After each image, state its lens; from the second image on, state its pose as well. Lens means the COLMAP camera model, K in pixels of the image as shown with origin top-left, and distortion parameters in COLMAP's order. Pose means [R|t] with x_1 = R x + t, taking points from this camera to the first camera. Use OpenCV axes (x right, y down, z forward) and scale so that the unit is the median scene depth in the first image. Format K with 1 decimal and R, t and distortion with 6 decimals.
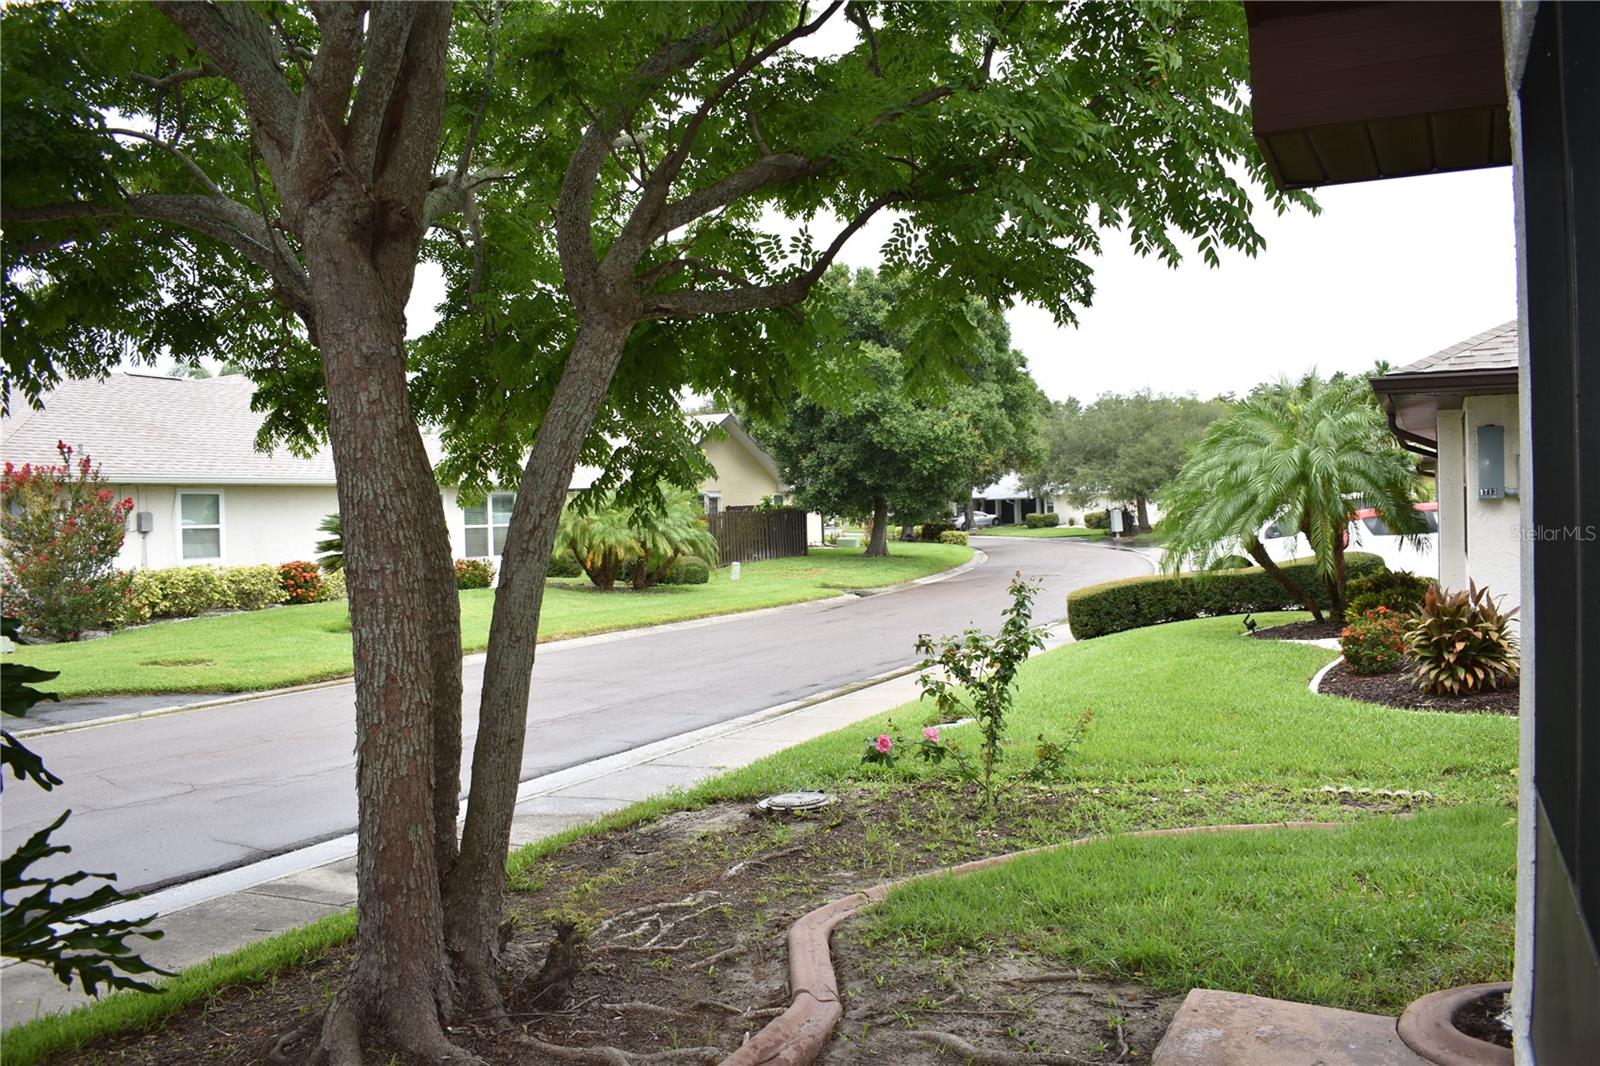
lens RADIAL K [[1262.6, 0, 800.0], [0, 1262.6, 533.0], [0, 0, 1]] dist [-0.079068, 0.000070]
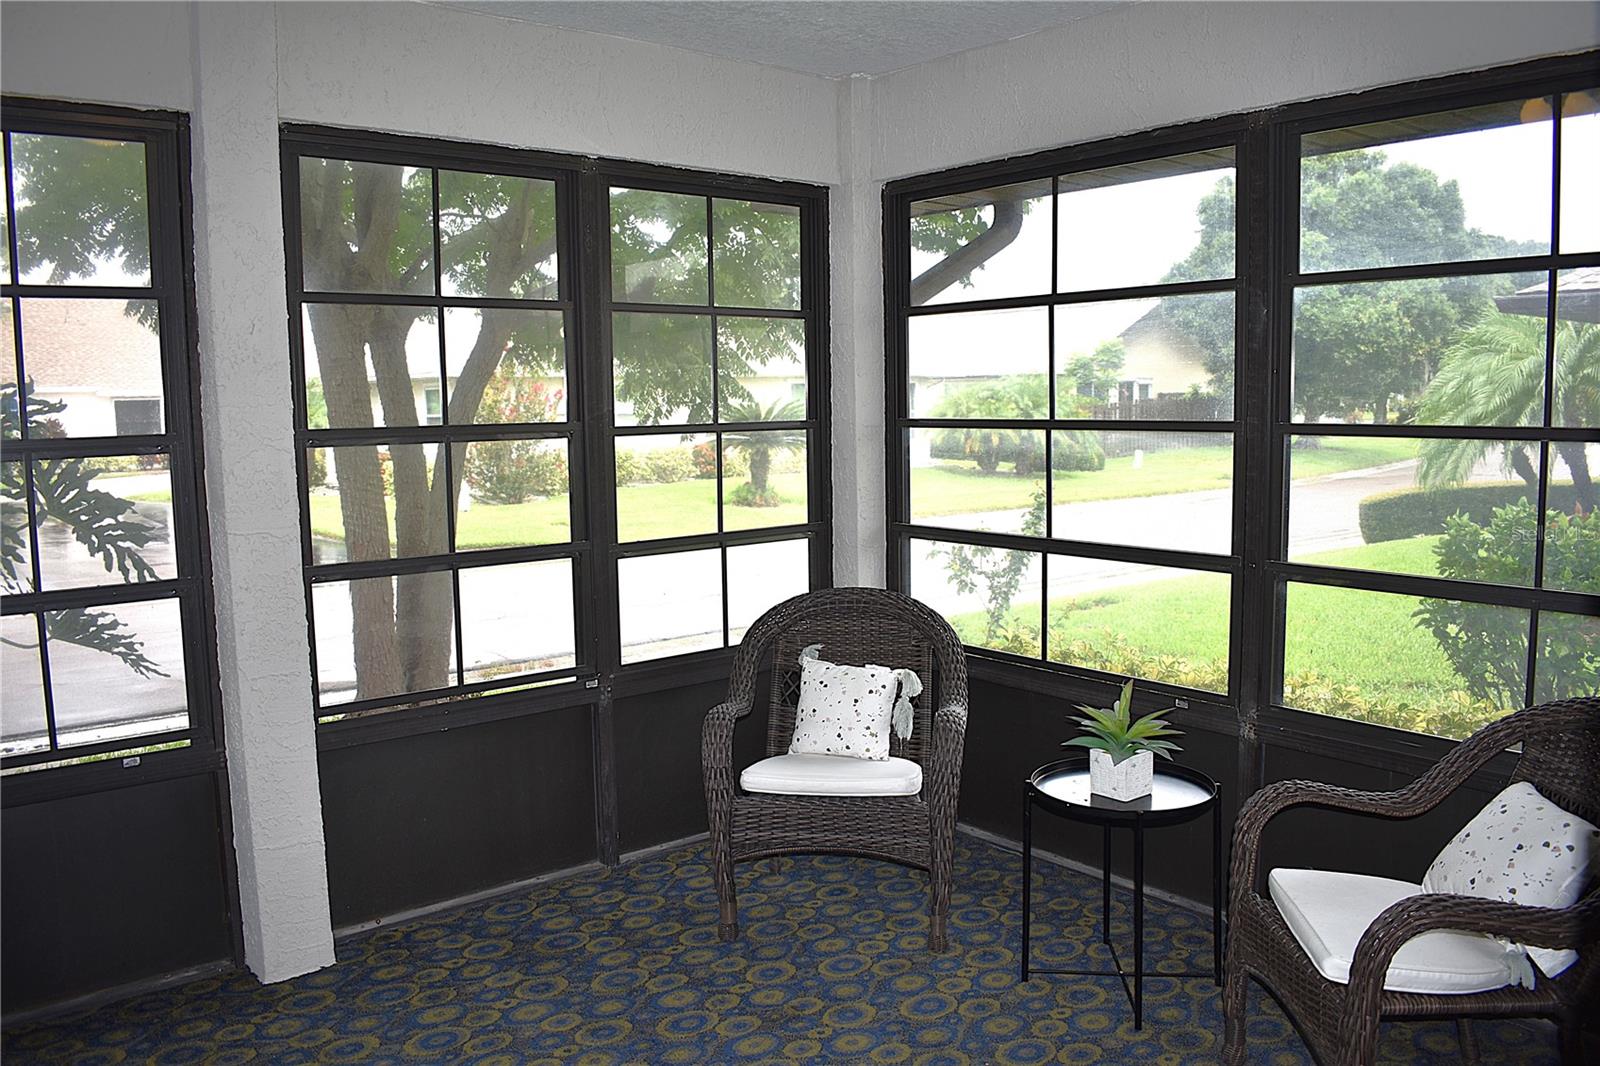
lens RADIAL K [[1260.2, 0, 800.0], [0, 1260.2, 533.0], [0, 0, 1]] dist [-0.081946, -0.001157]
pose [[0.919342, 0.051788, -0.390037, 0.101012], [-0.013704, 0.994913, 0.099799, -0.008201], [0.393221, -0.086405, 0.915375, -0.040147]]
